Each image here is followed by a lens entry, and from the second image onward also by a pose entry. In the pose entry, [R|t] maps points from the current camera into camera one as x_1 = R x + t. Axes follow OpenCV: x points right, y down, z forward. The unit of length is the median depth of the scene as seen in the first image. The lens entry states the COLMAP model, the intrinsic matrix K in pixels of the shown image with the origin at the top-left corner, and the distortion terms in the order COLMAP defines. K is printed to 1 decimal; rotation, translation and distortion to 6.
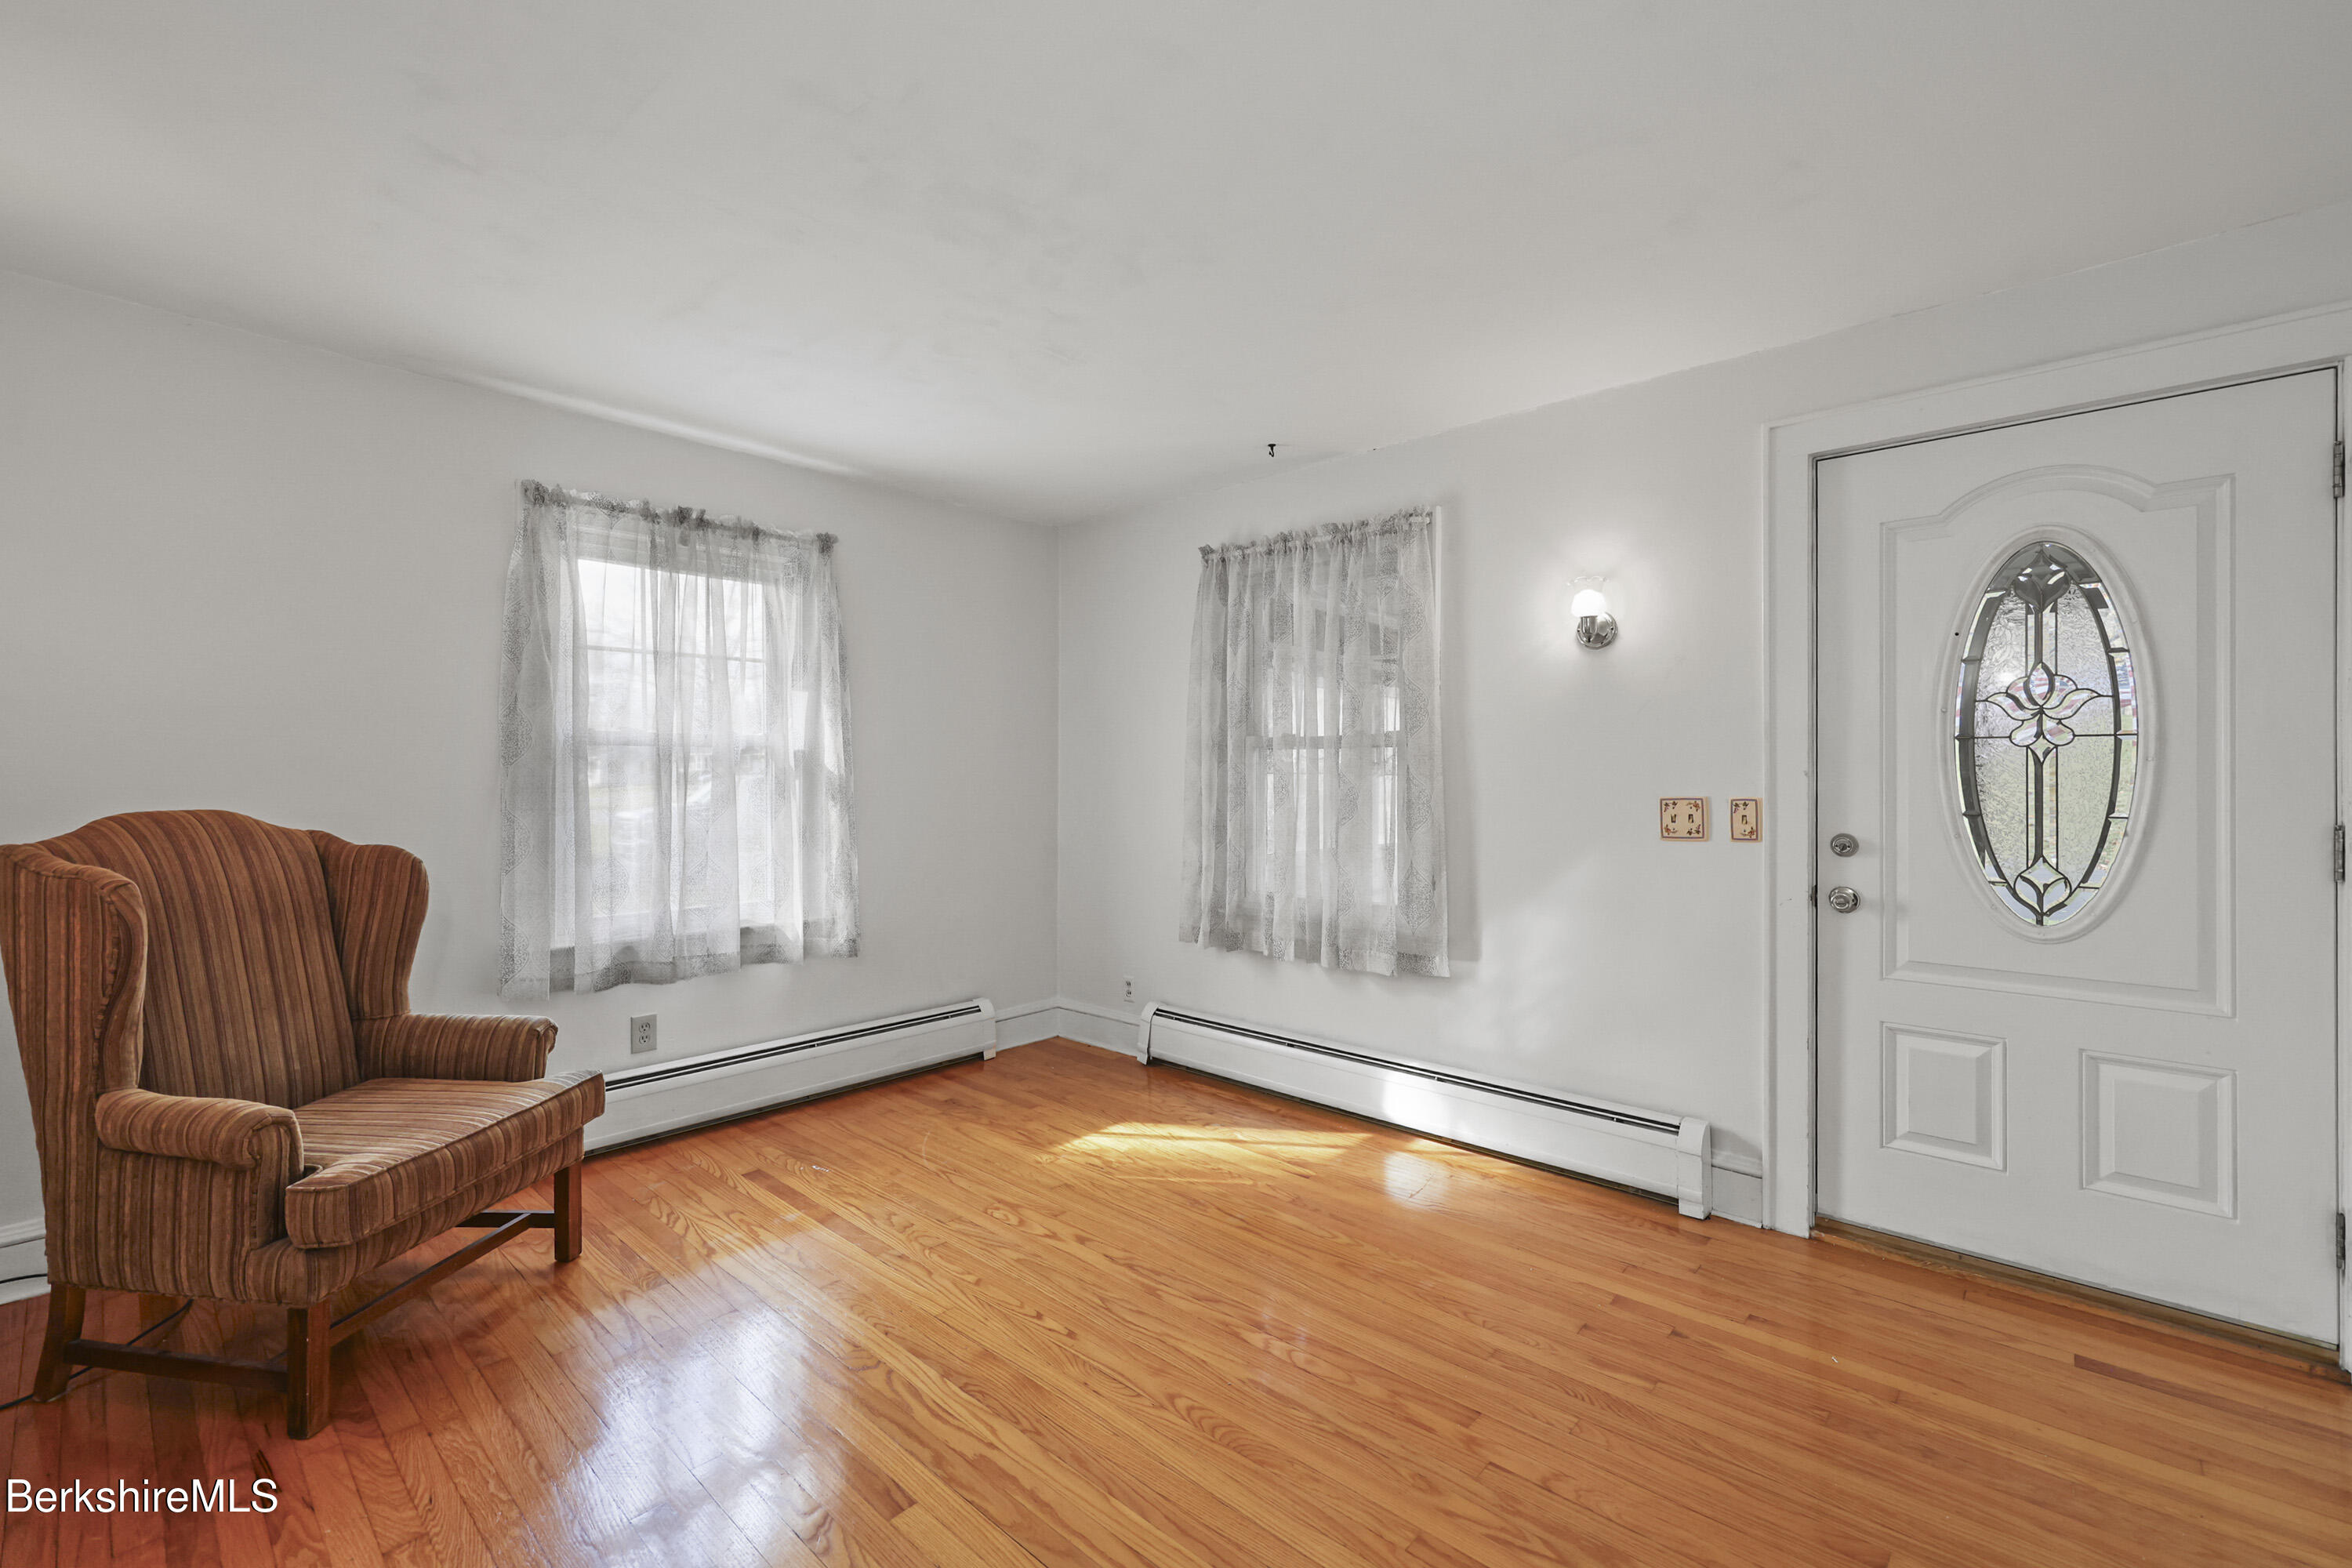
lens RADIAL K [[954.7, 0, 1186.2], [0, 954.7, 766.2], [0, 0, 1]] dist [-0.002656, -0.000160]
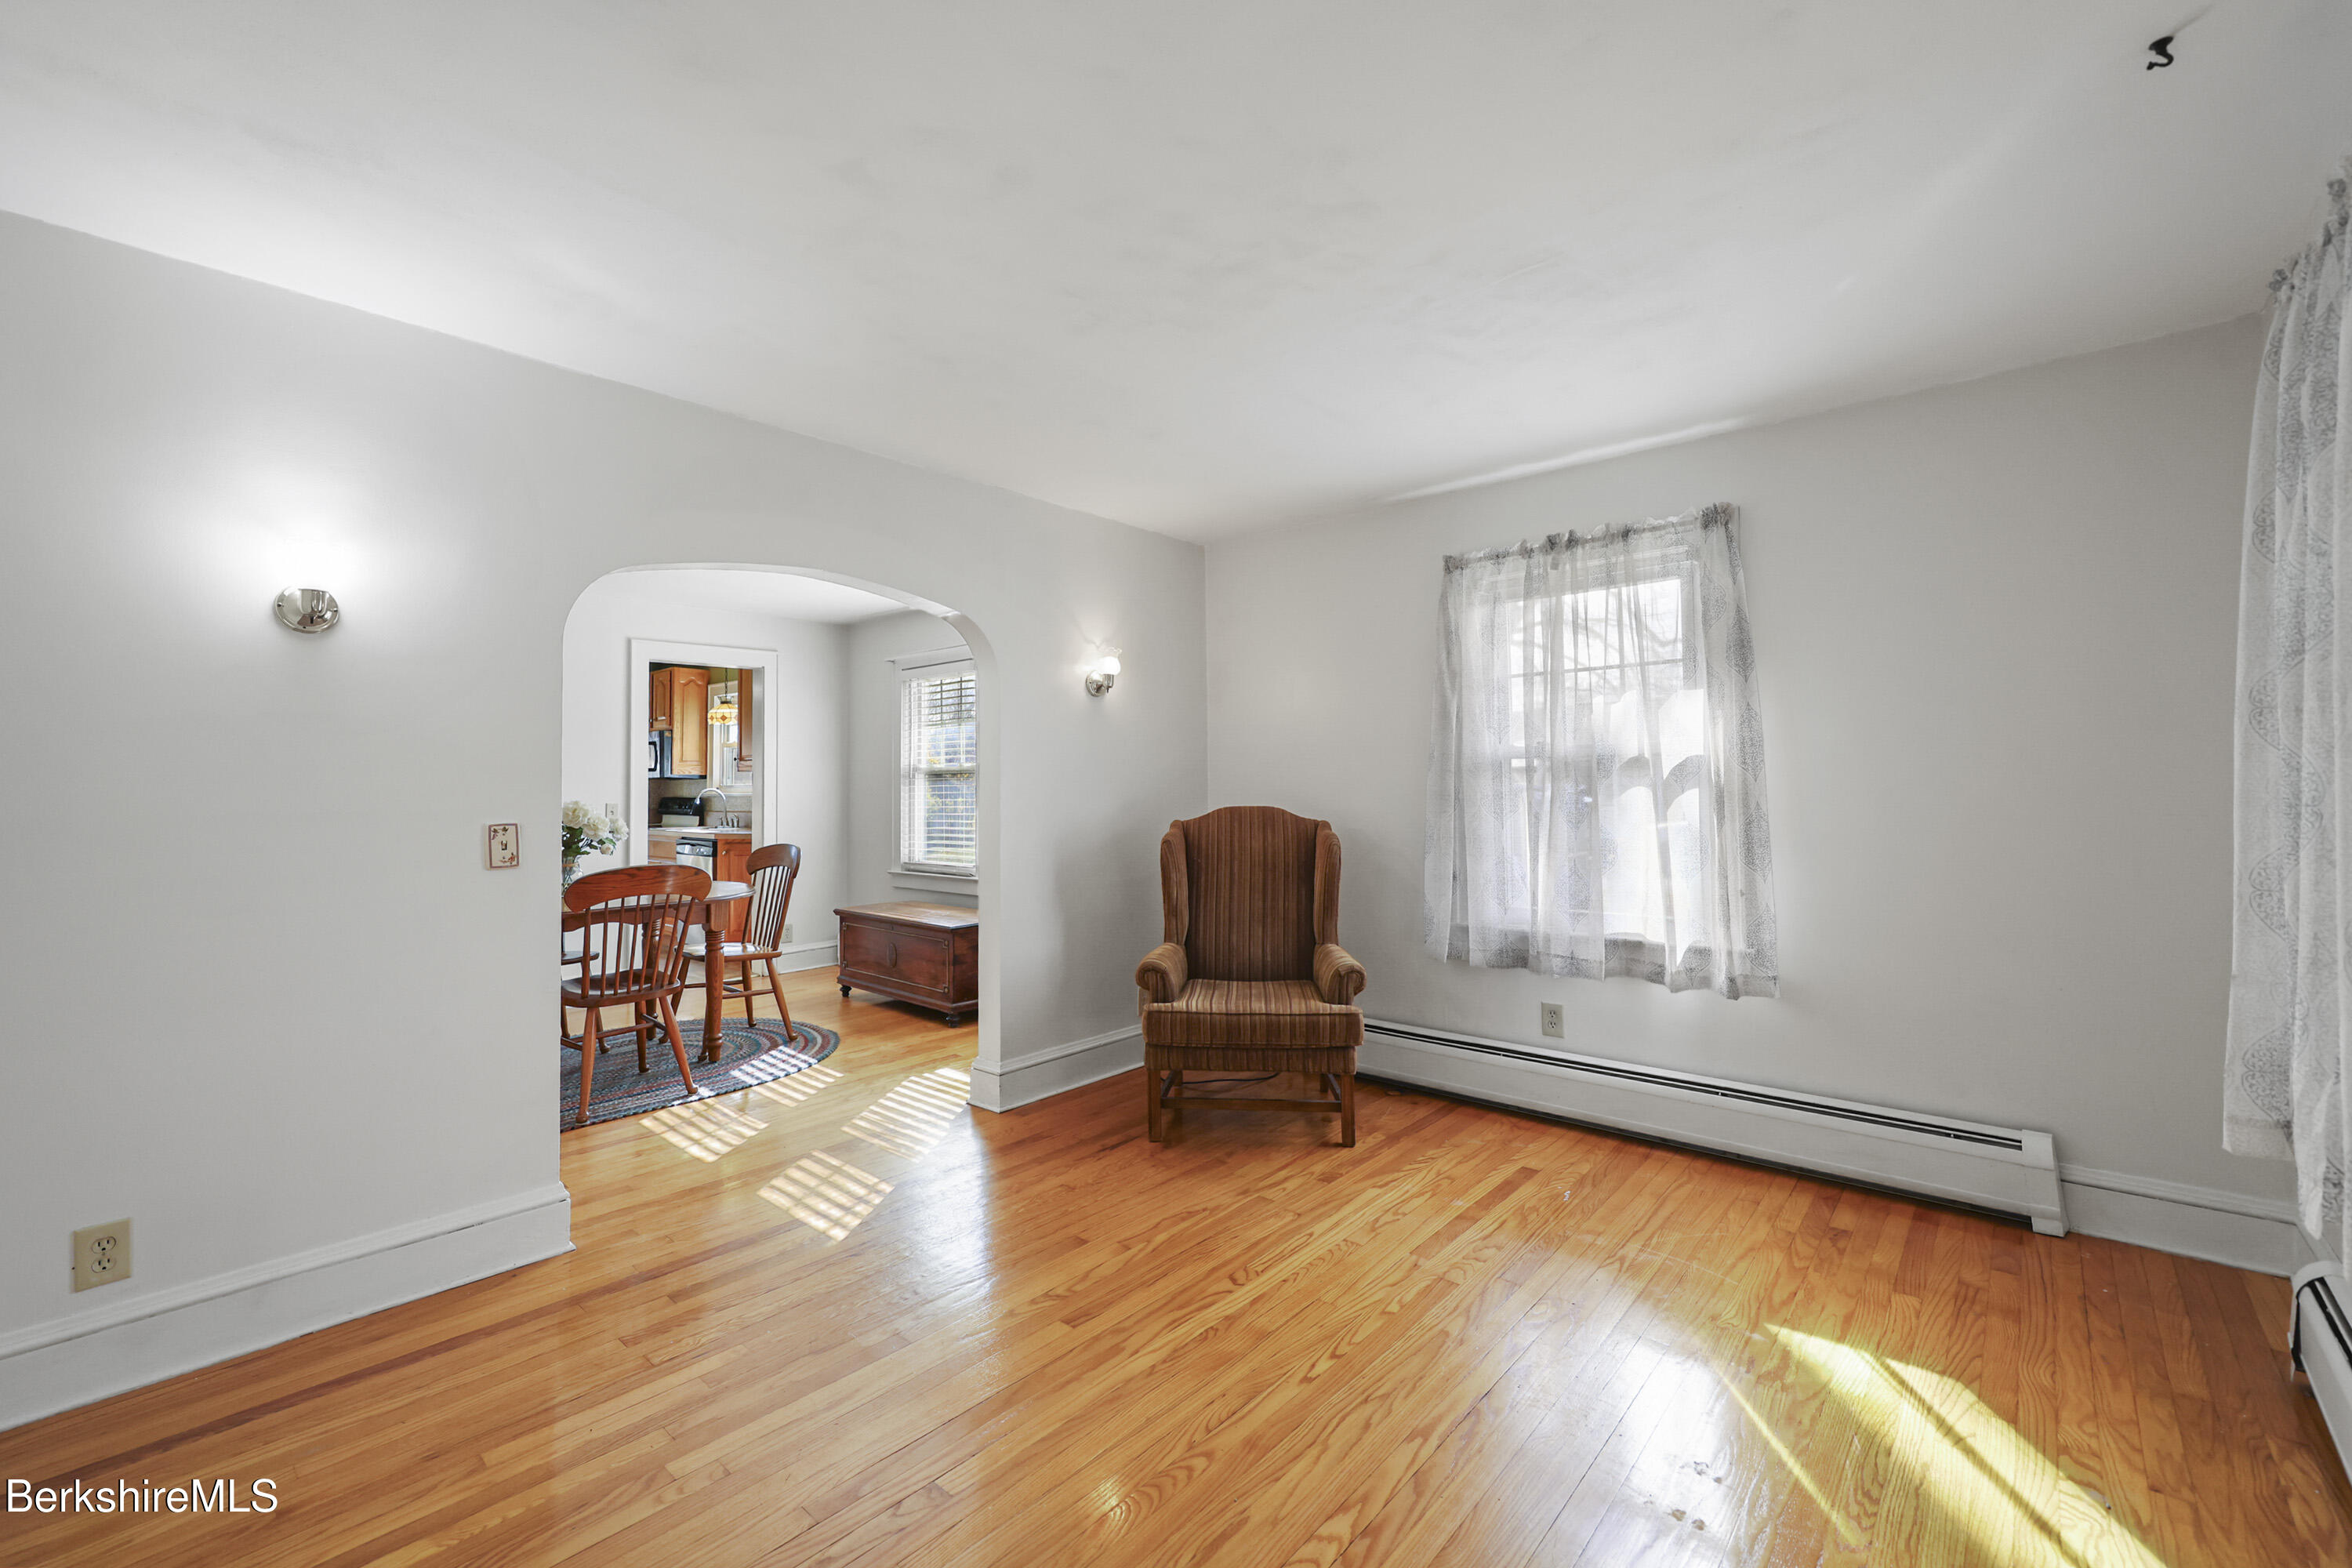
lens RADIAL K [[954.7, 0, 1167.5], [0, 954.7, 765.9], [0, 0, 1]] dist [-0.002656, -0.000160]
pose [[0.032832, -0.020895, -0.999242, 0.495954], [0.019408, 0.999606, -0.020265, 0.001340], [0.999272, -0.018728, 0.033224, 0.499544]]
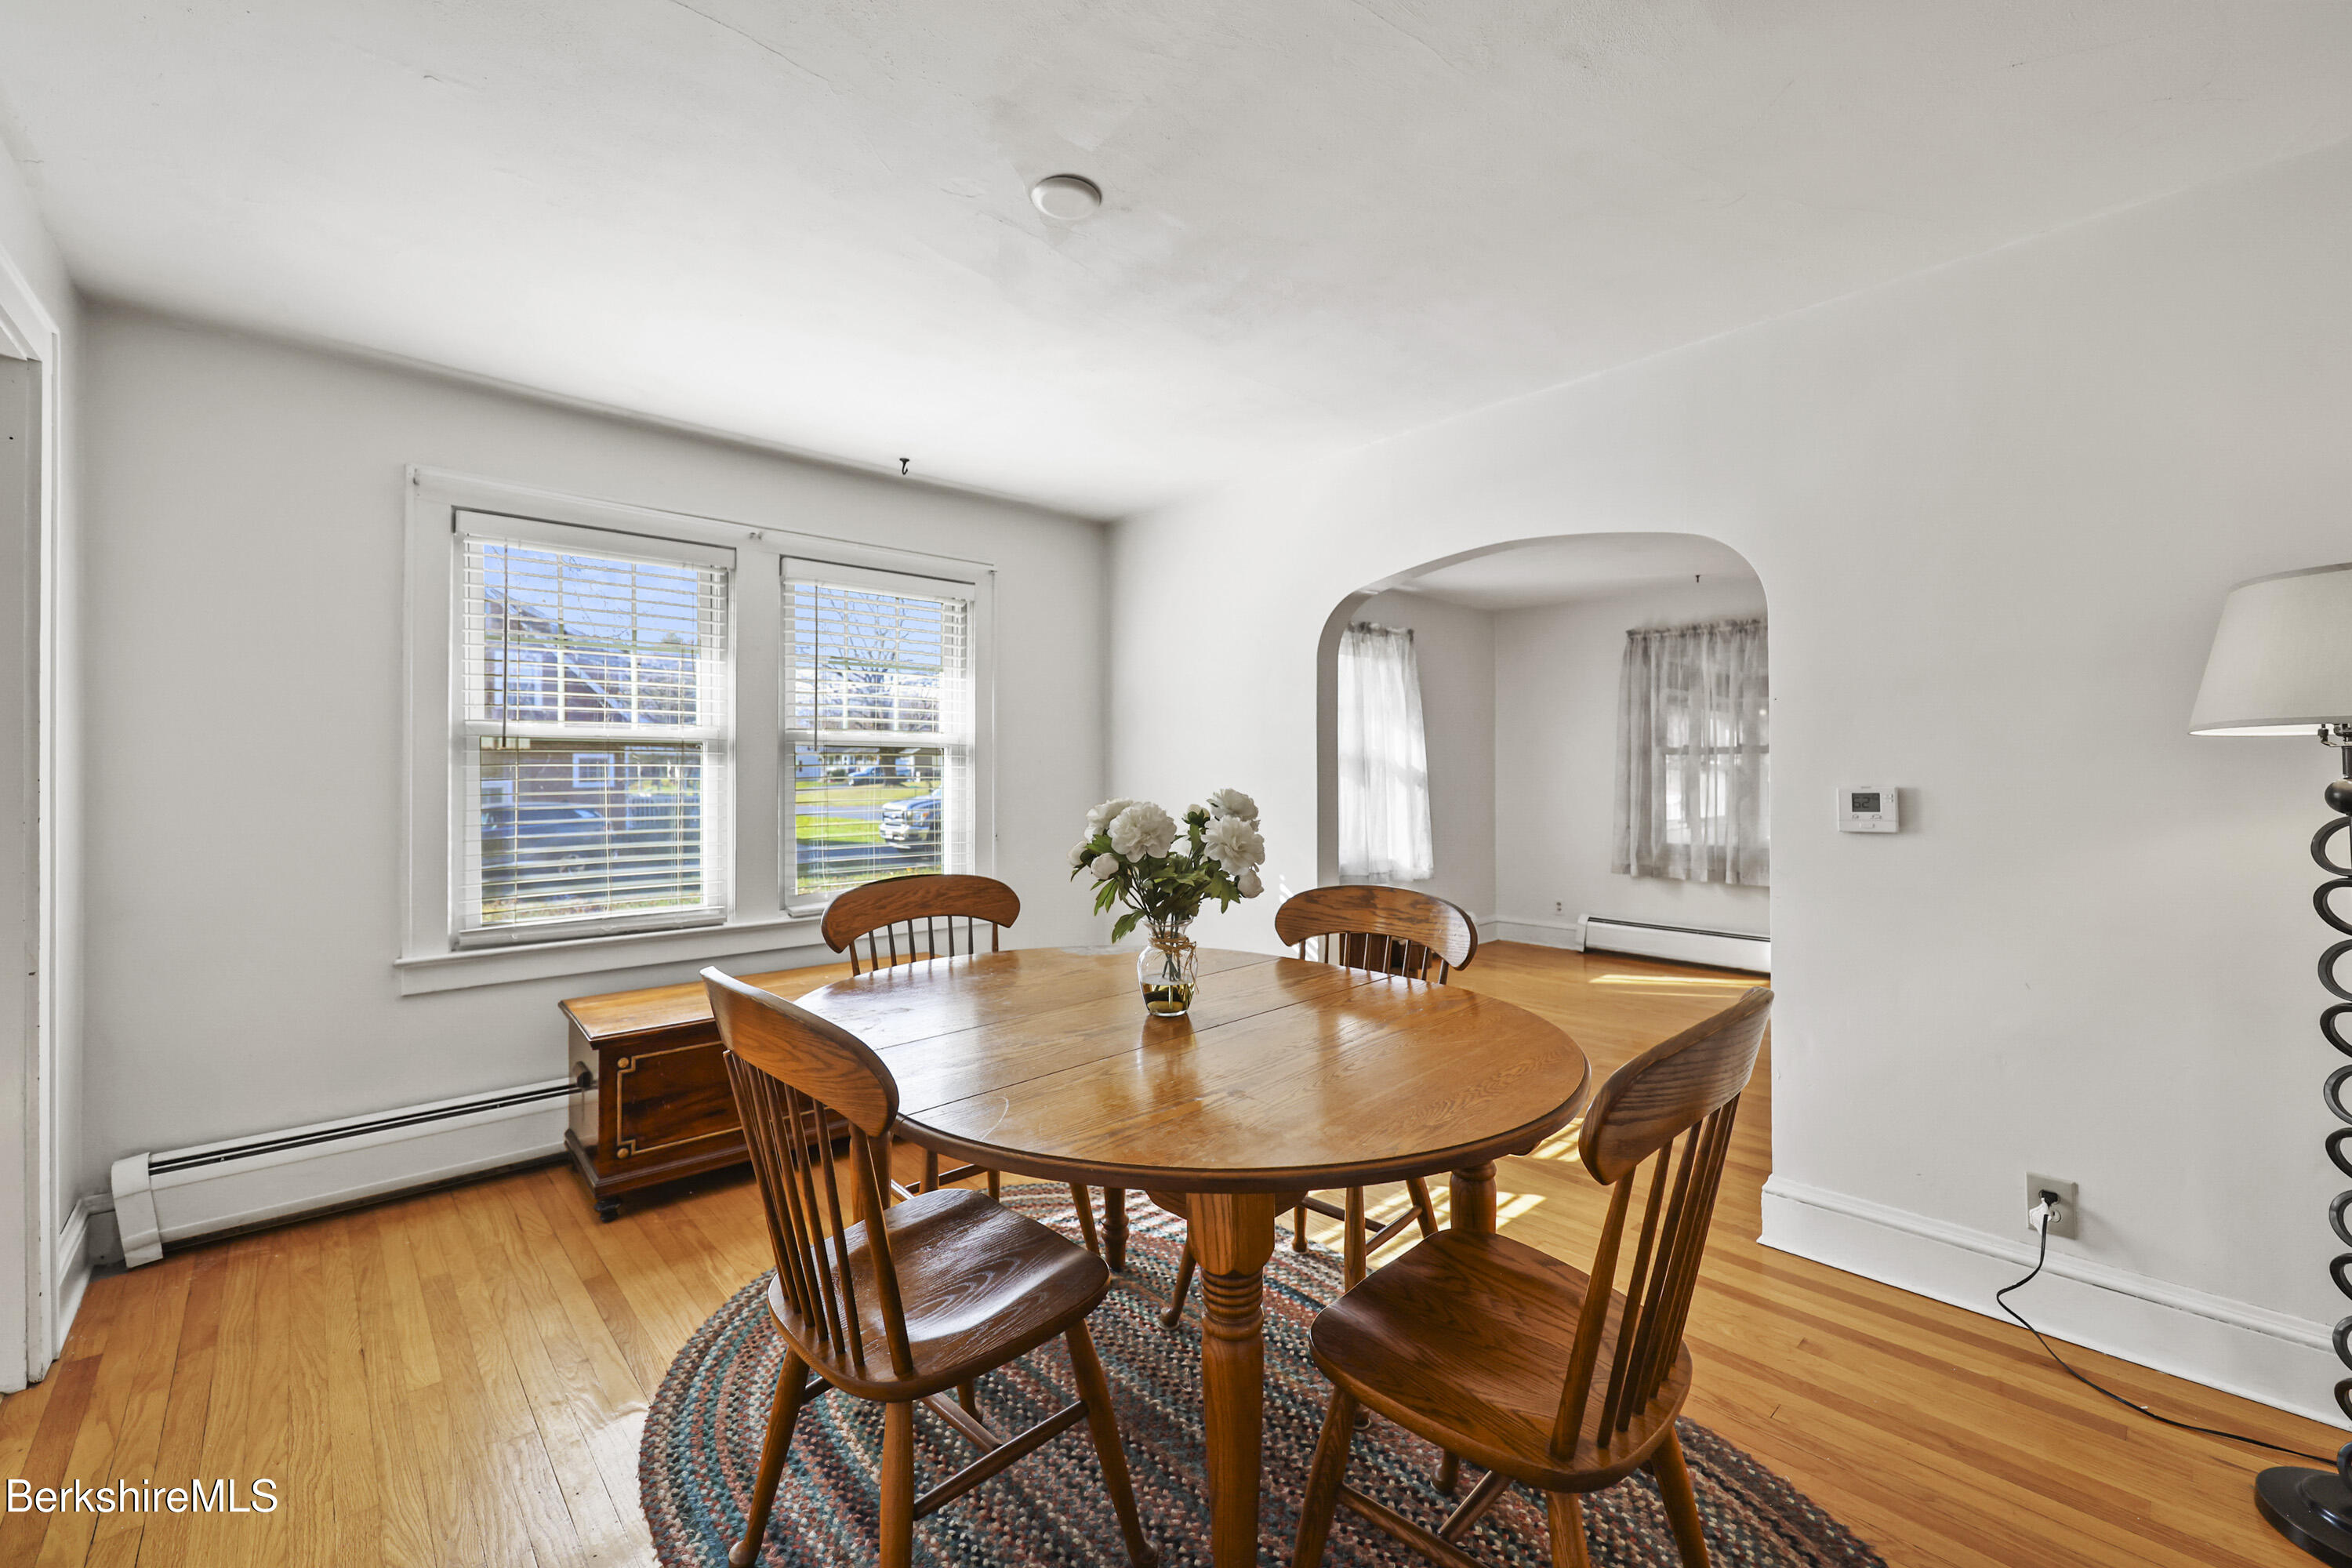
lens RADIAL K [[954.7, 0, 1176.5], [0, 954.7, 791.7], [0, 0, 1]] dist [-0.002656, -0.000160]
pose [[0.996767, -0.004827, -0.080205, -0.695781], [0.006525, 0.999760, 0.020925, 0.005438], [0.080085, -0.021381, 0.996559, -0.761864]]
